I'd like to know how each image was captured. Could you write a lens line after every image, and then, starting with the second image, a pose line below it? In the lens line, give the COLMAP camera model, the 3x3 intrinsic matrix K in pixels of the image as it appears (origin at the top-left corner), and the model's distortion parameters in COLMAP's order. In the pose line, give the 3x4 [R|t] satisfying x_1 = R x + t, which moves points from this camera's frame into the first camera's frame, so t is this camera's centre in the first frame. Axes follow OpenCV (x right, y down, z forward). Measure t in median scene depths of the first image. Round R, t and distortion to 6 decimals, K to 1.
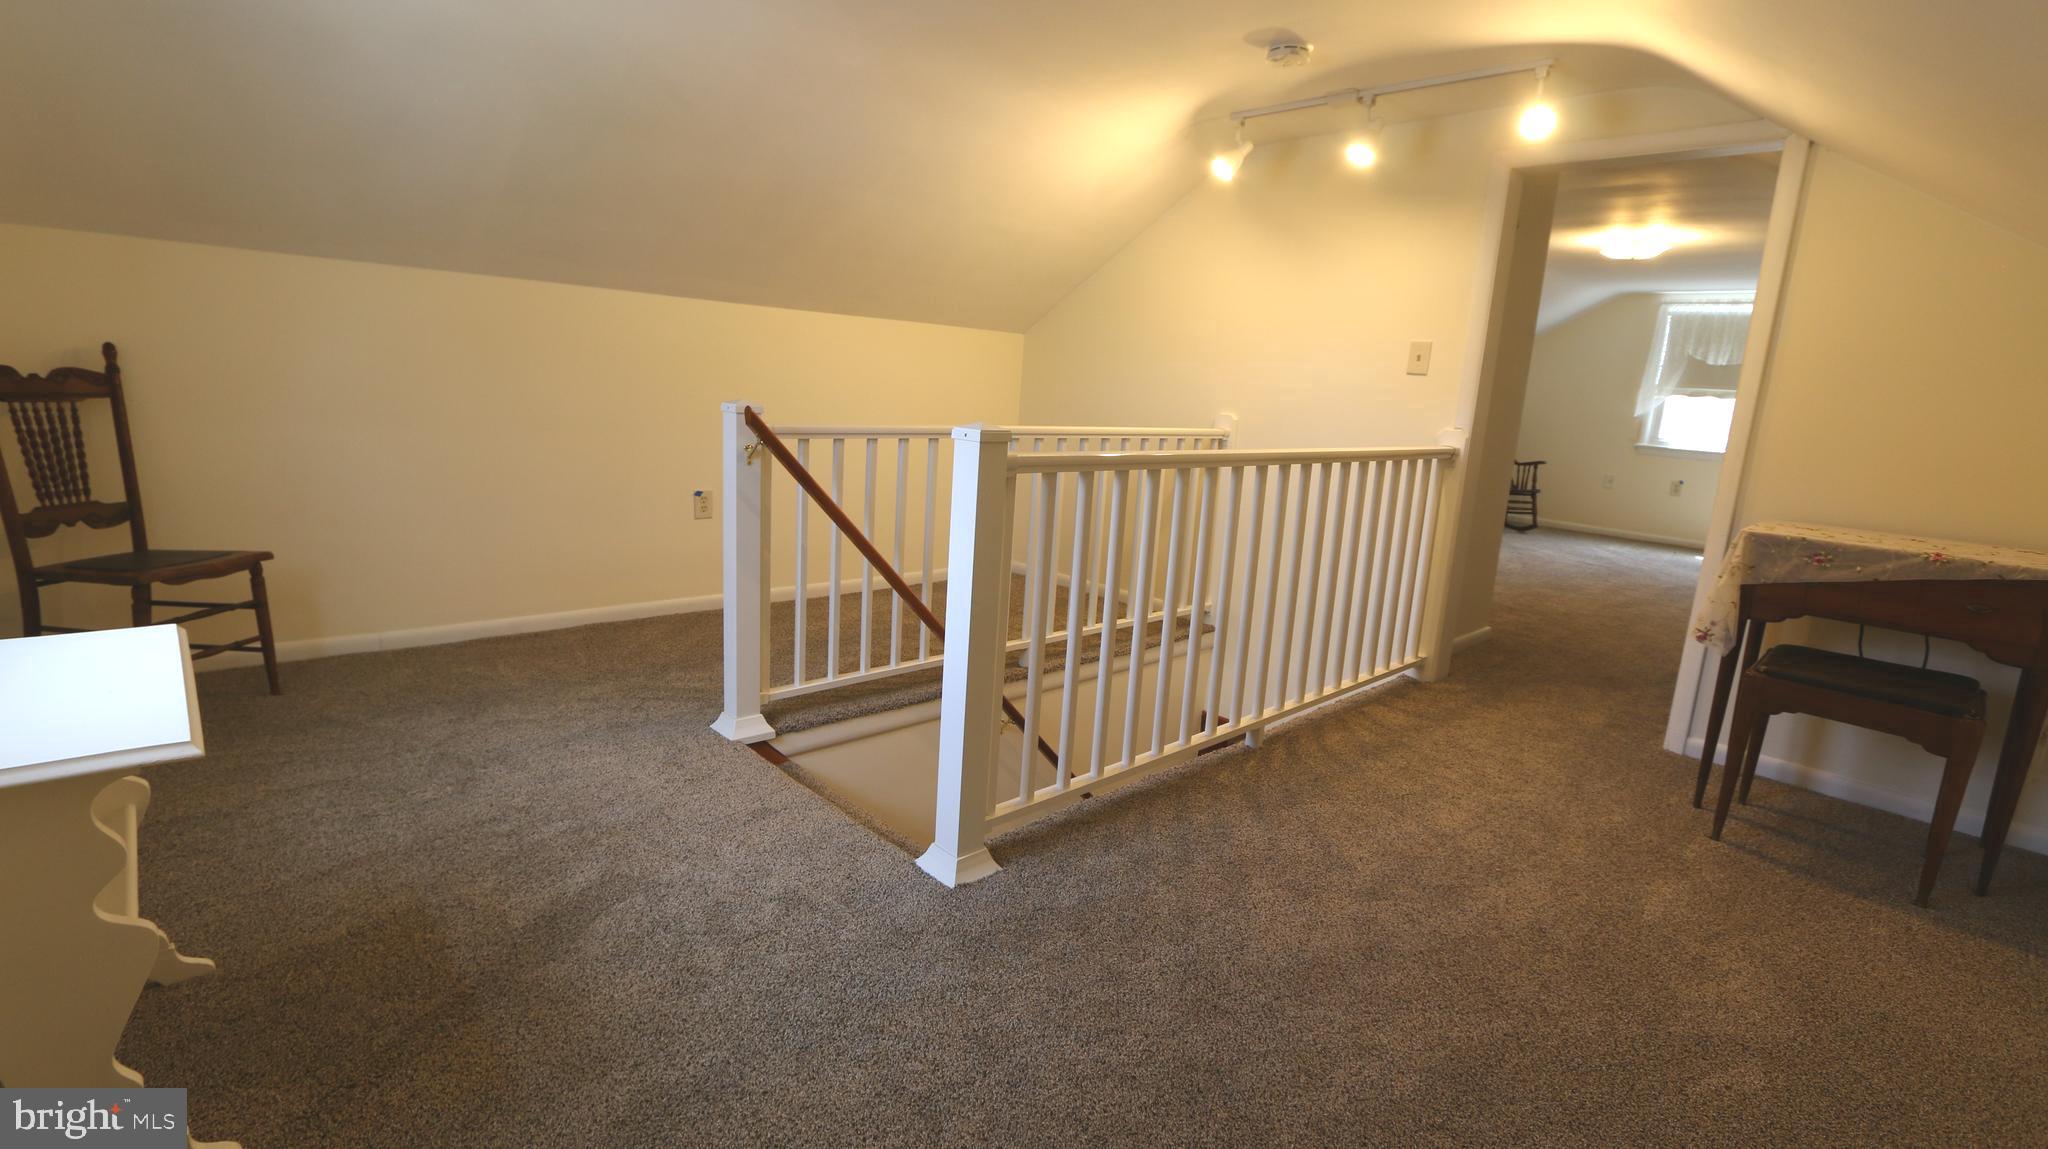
lens RADIAL K [[943.6, 0, 1014.0], [0, 943.6, 575.5], [0, 0, 1]] dist [-0.023254, 0.004538]
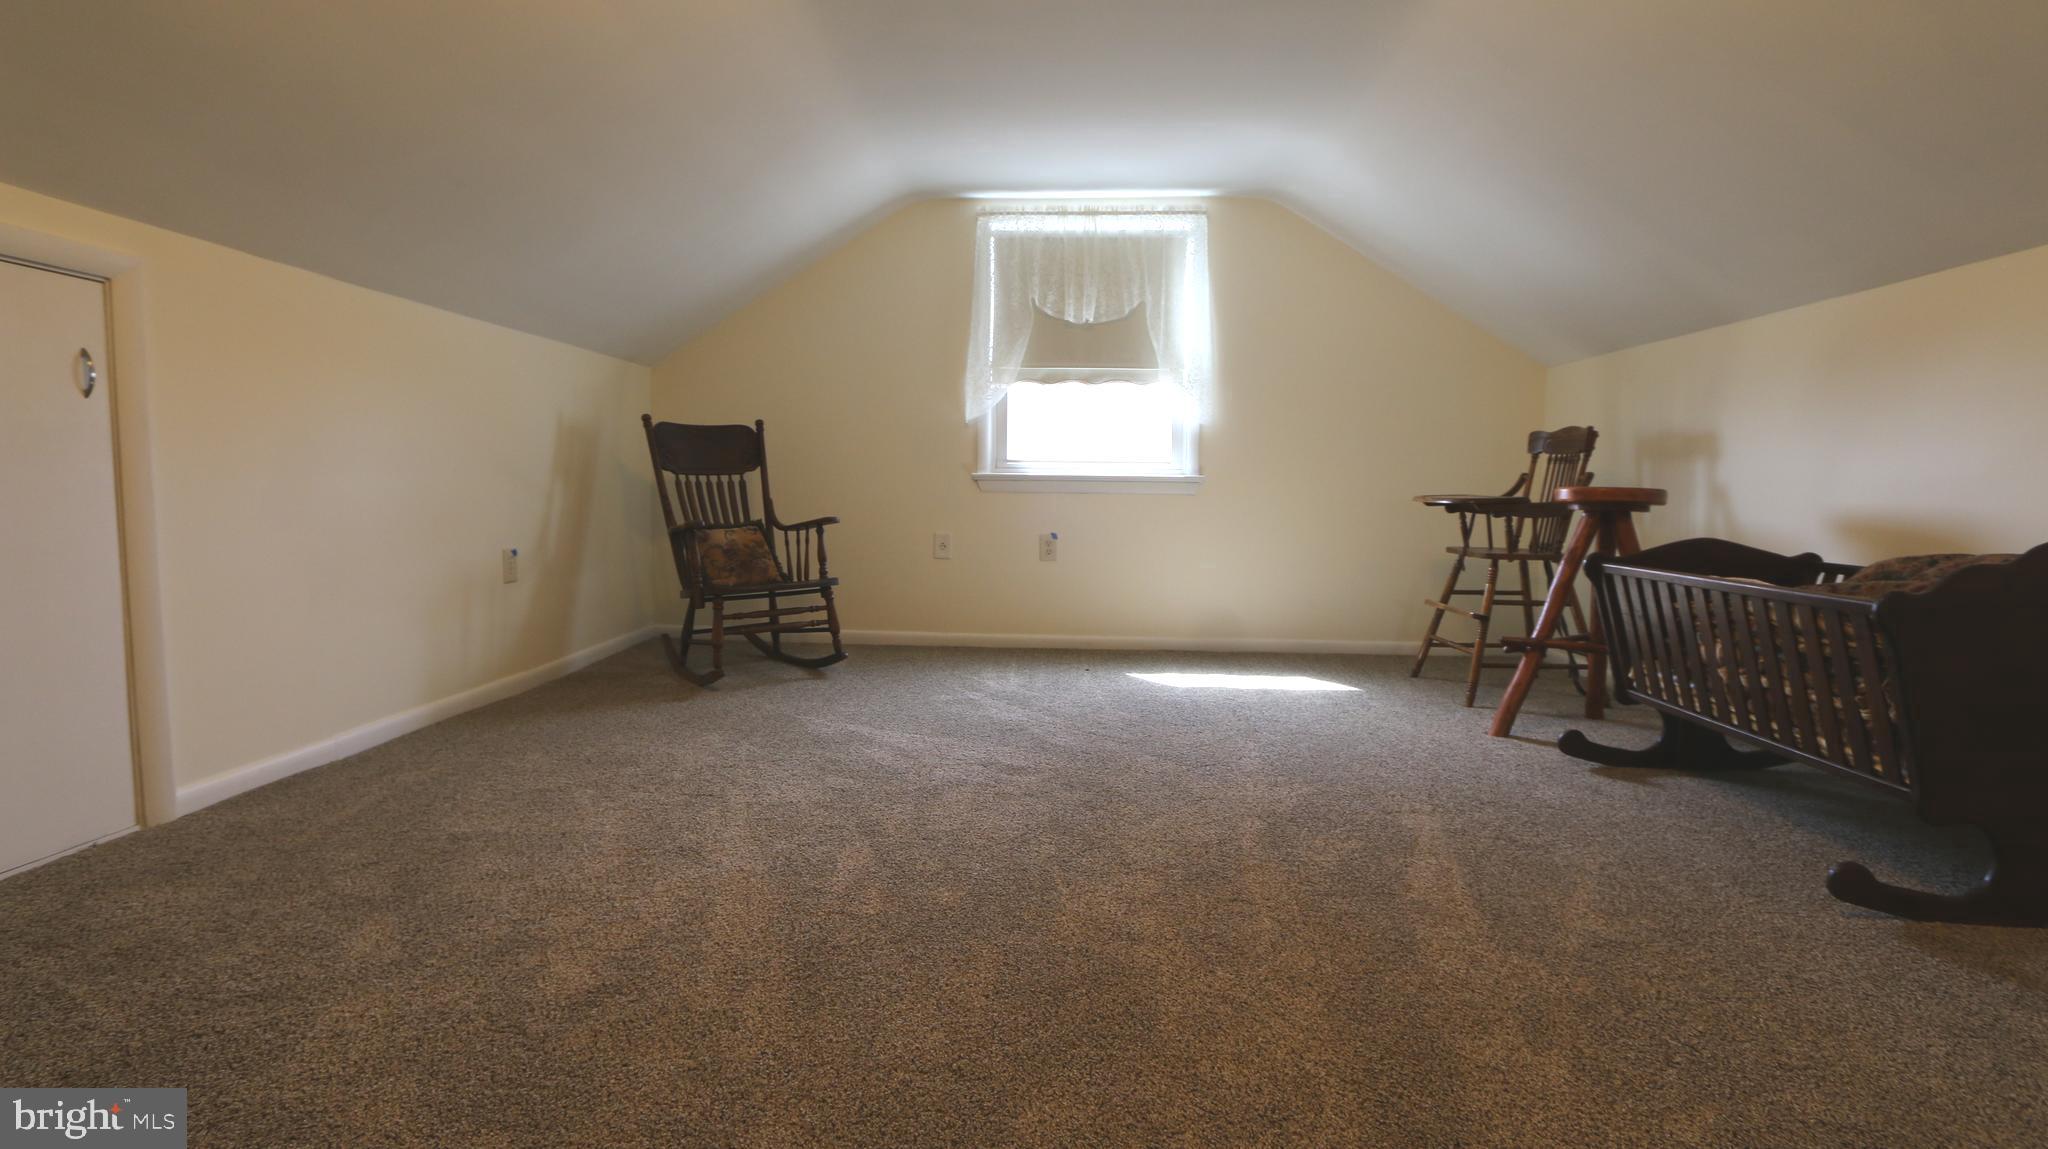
lens RADIAL K [[943.6, 0, 1015.9], [0, 943.6, 575.8], [0, 0, 1]] dist [-0.023254, 0.004538]
pose [[0.723411, -0.115123, 0.680752, 0.311188], [0.168693, 0.985588, -0.012590, -0.072768], [-0.669492, 0.123946, 0.732406, 0.605710]]
